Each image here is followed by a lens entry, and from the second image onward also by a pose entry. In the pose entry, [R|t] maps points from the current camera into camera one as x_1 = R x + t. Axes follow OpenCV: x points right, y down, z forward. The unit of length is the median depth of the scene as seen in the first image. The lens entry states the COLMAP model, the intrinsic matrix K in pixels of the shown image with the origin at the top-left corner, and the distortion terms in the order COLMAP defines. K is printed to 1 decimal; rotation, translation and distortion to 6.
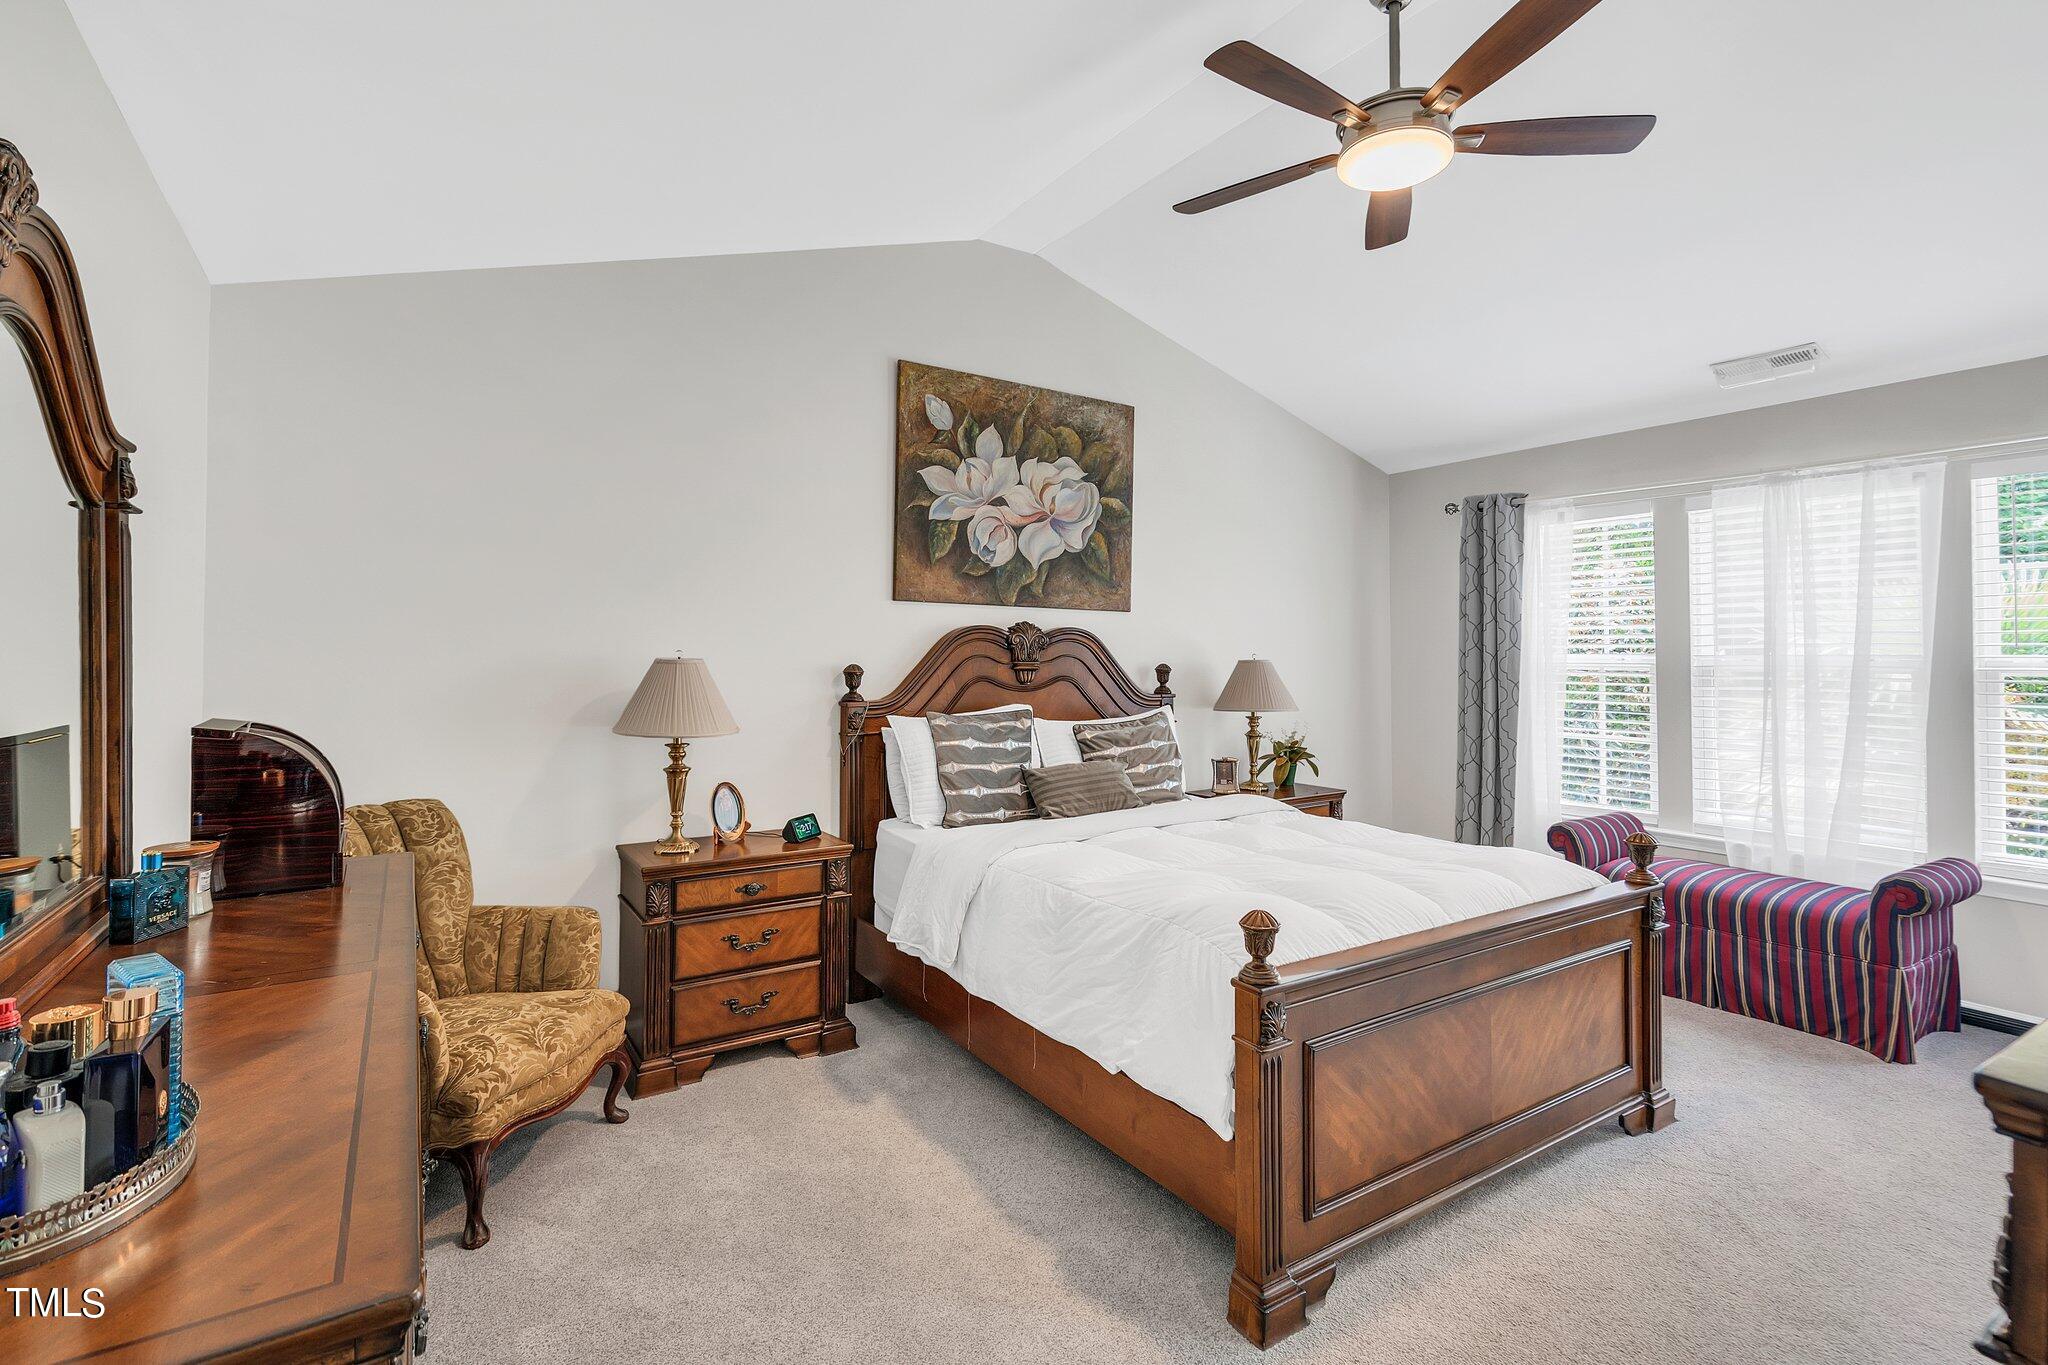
lens RADIAL K [[971.9, 0, 1042.2], [0, 971.9, 615.7], [0, 0, 1]] dist [0.001208, 0.000408]
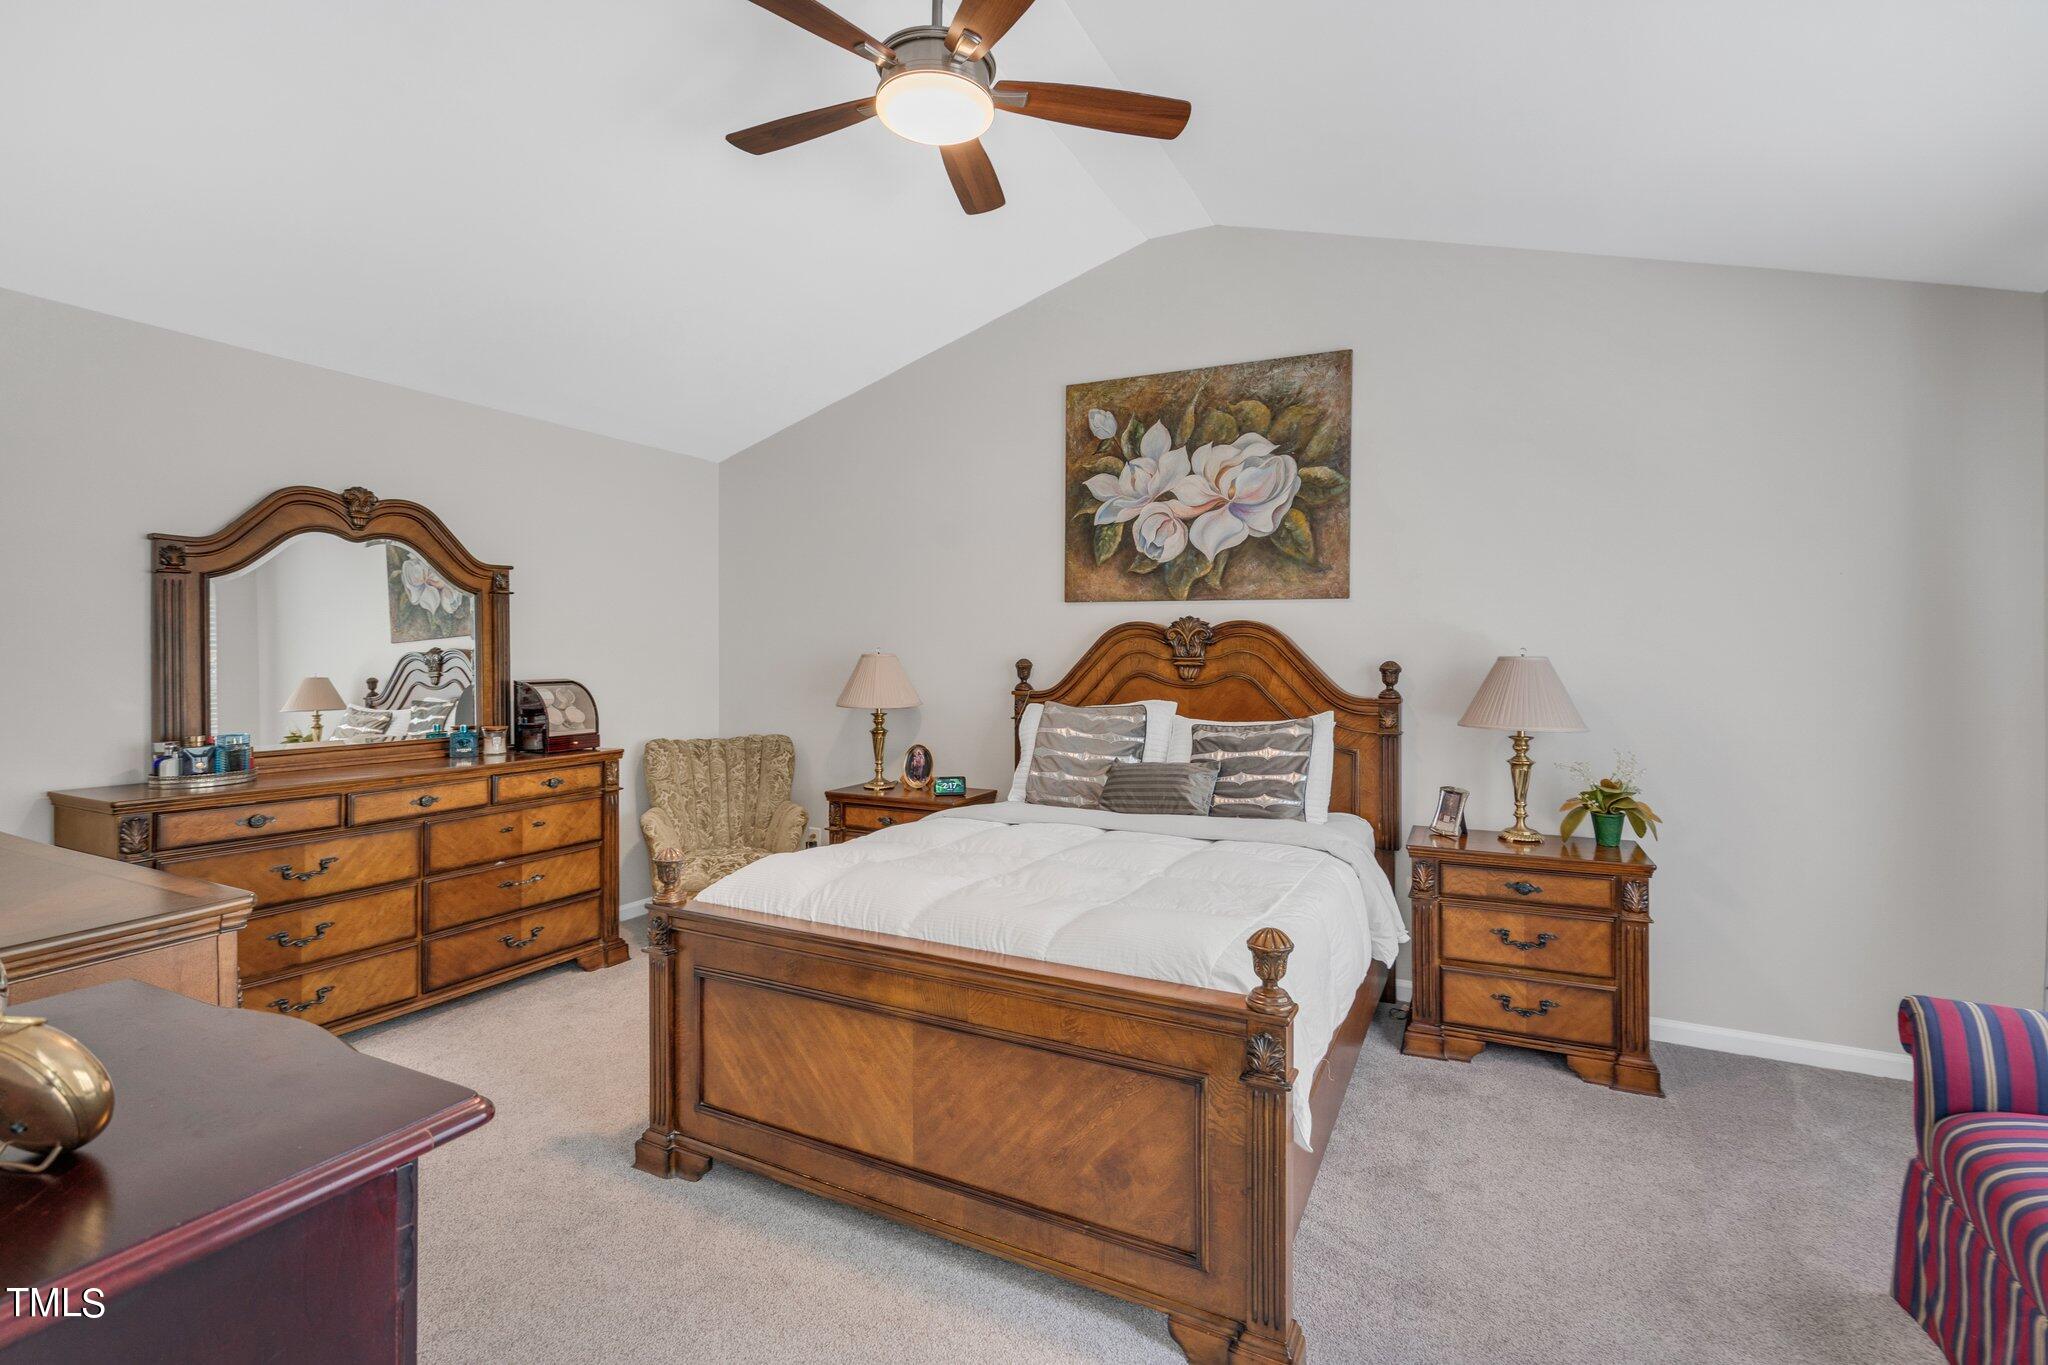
lens RADIAL K [[904.1, 0, 1057.5], [0, 904.1, 649.4], [0, 0, 1]] dist [0.002275, -0.000131]
pose [[0.514091, -0.001718, -0.857734, 0.684880], [0.037762, 0.999074, 0.020632, 0.015617], [0.856904, -0.042996, 0.513680, 0.416462]]
